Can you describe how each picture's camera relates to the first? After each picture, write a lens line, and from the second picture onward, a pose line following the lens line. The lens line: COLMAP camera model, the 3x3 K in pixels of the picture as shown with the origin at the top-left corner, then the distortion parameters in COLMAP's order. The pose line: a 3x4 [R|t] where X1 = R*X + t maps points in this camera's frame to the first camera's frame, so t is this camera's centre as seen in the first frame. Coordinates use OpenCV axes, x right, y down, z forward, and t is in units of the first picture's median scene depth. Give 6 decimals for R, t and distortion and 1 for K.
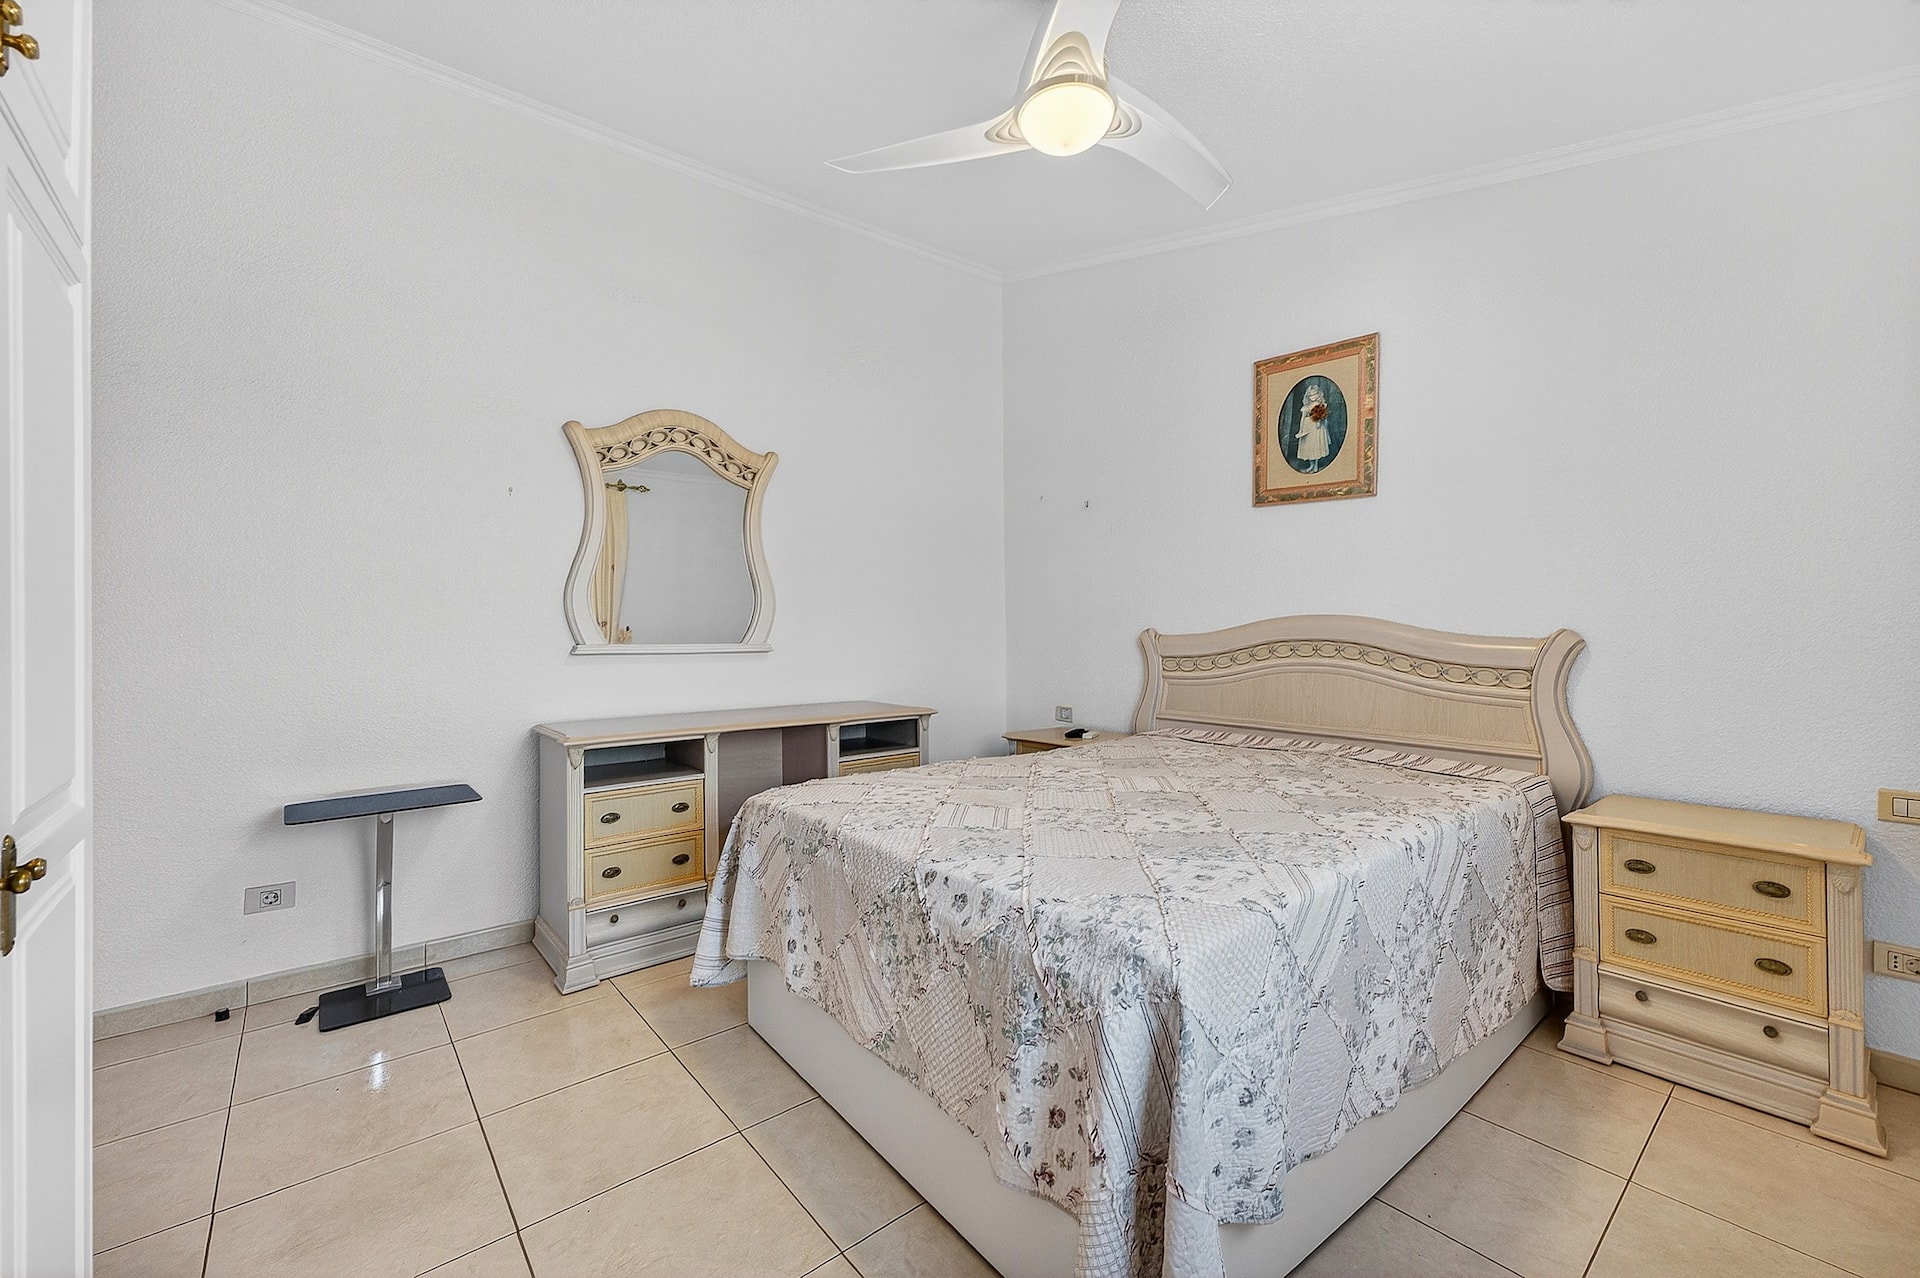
lens RADIAL K [[777.6, 0, 961.9], [0, 777.6, 626.6], [0, 0, 1]] dist [-0.080766, 0.044923]
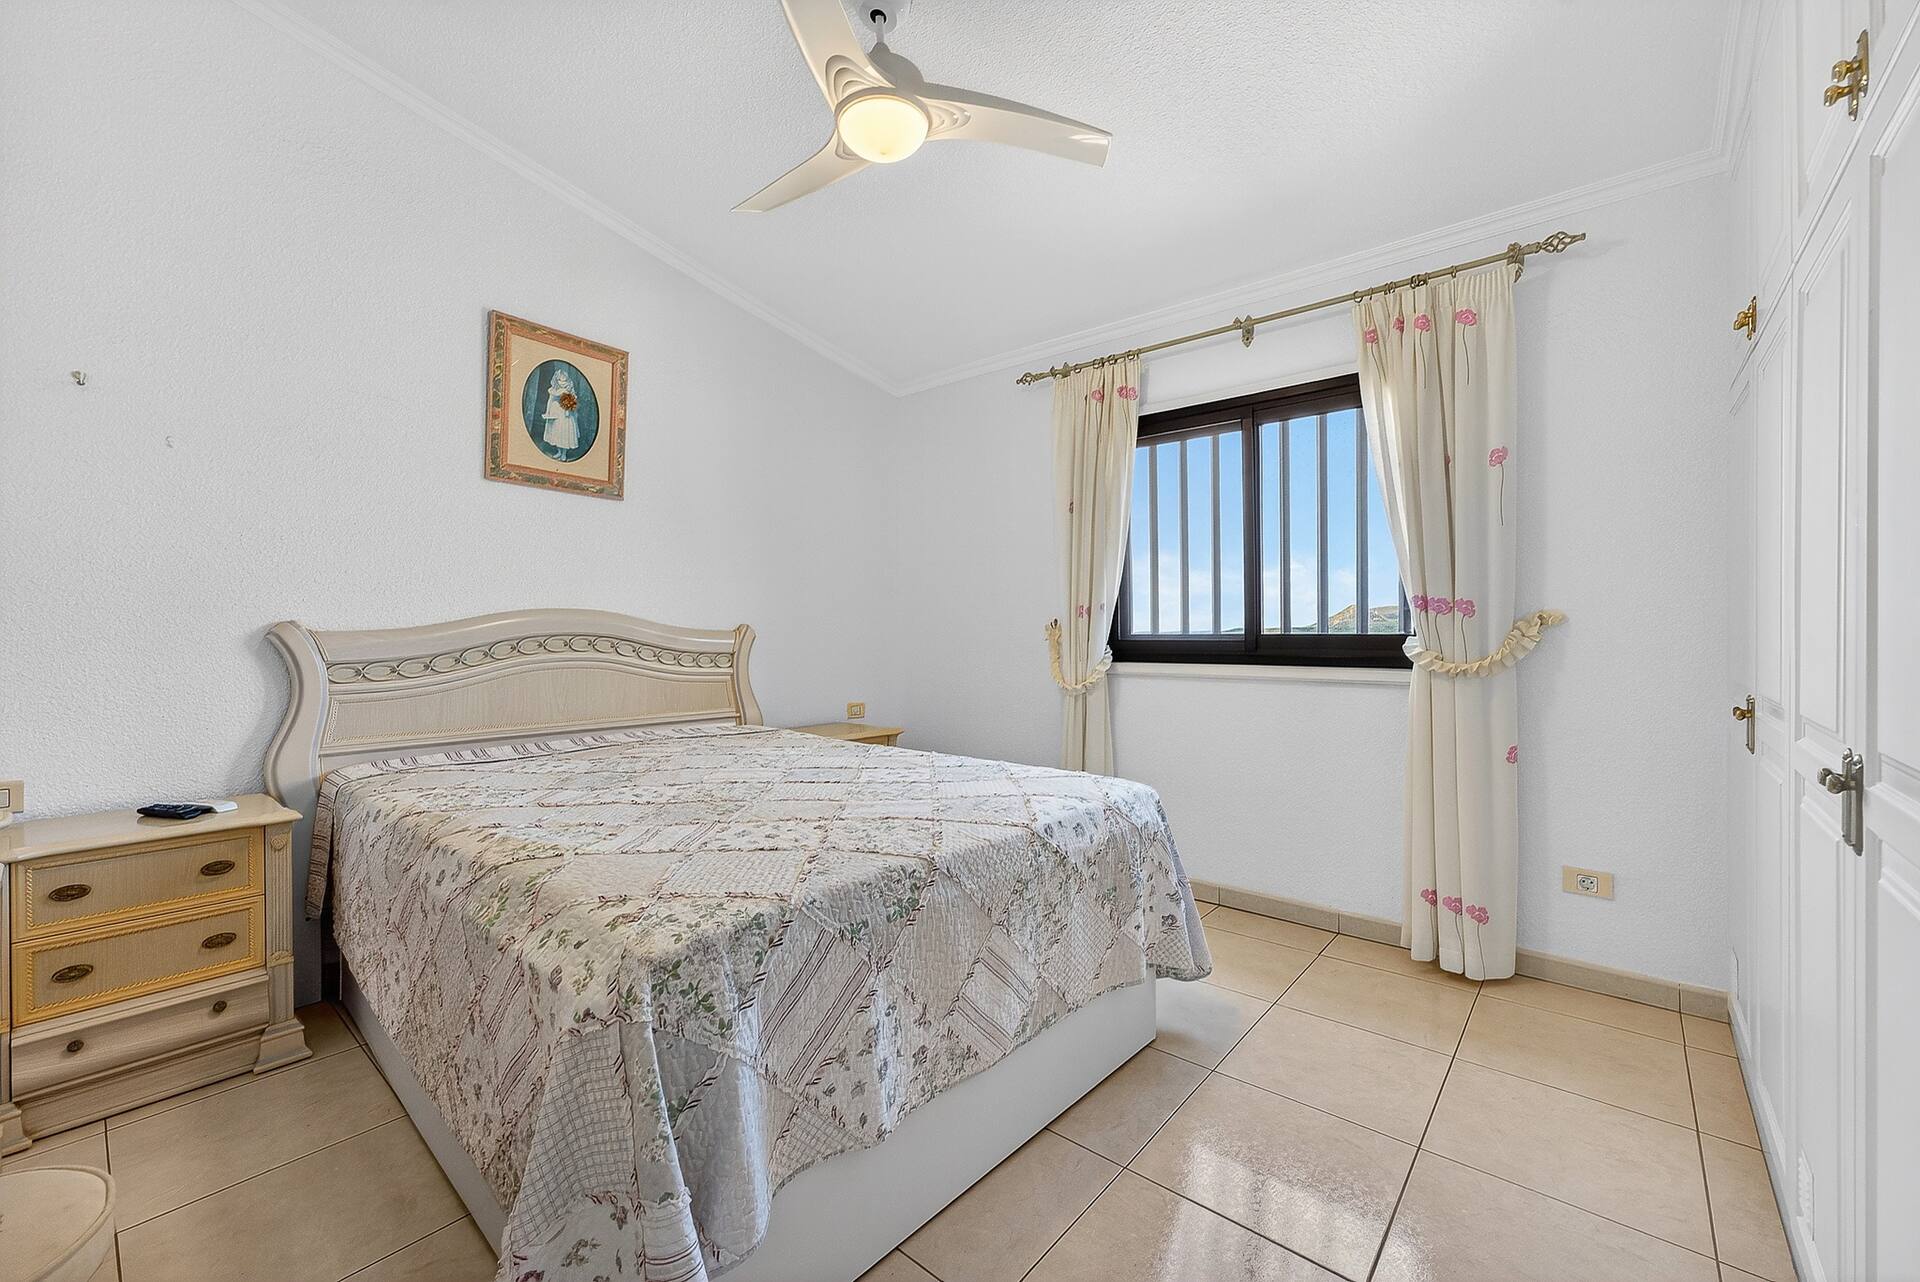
lens RADIAL K [[744.1, 0, 960.0], [0, 744.1, 641.0], [0, 0, 1]] dist [-0.026054, -0.000049]
pose [[-0.148027, -0.006959, 0.988959, -0.576425], [-0.003816, 0.999972, 0.006465, 0.020484], [-0.988976, -0.002817, -0.148049, 0.676696]]
